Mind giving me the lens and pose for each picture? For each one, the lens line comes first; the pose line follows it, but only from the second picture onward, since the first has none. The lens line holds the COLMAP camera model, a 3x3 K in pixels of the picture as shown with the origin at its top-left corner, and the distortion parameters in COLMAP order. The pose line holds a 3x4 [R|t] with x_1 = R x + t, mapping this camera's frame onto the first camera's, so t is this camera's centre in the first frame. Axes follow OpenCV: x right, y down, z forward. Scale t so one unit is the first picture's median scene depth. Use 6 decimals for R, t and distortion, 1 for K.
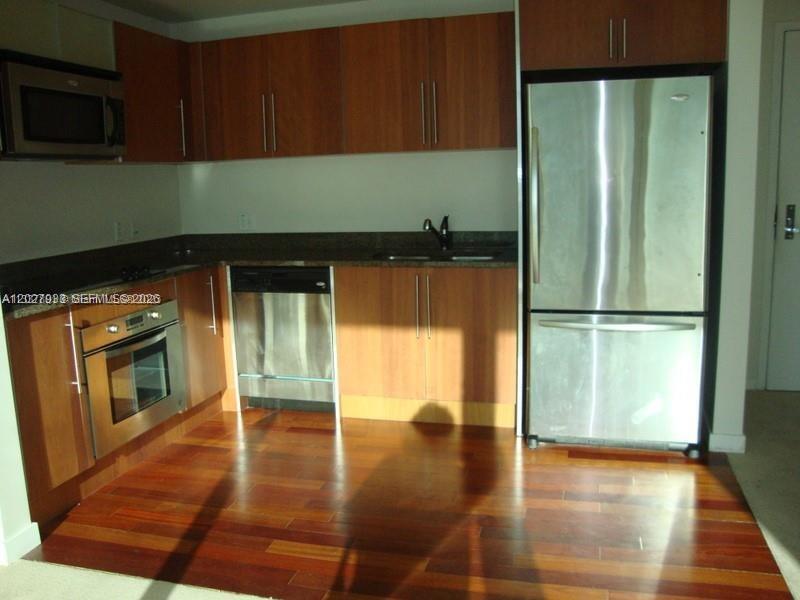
lens RADIAL K [[725.8, 0, 386.7], [0, 725.8, 299.6], [0, 0, 1]] dist [-0.208796, 0.243102]
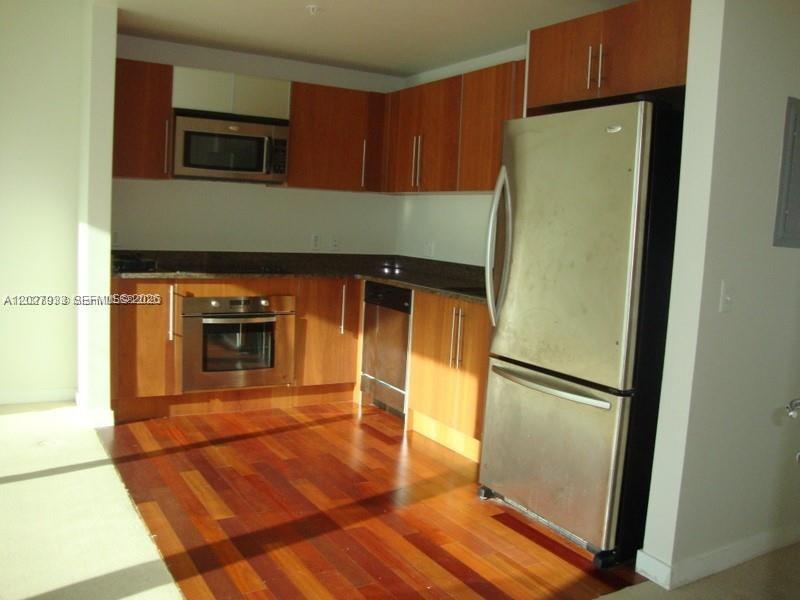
lens RADIAL K [[725.8, 0, 386.7], [0, 725.8, 299.6], [0, 0, 1]] dist [-0.208796, 0.243102]
pose [[0.707924, 0.142043, -0.691858, 0.766332], [-0.188288, 0.982073, 0.008965, -0.039114], [0.680729, 0.123922, 0.721978, 0.201962]]
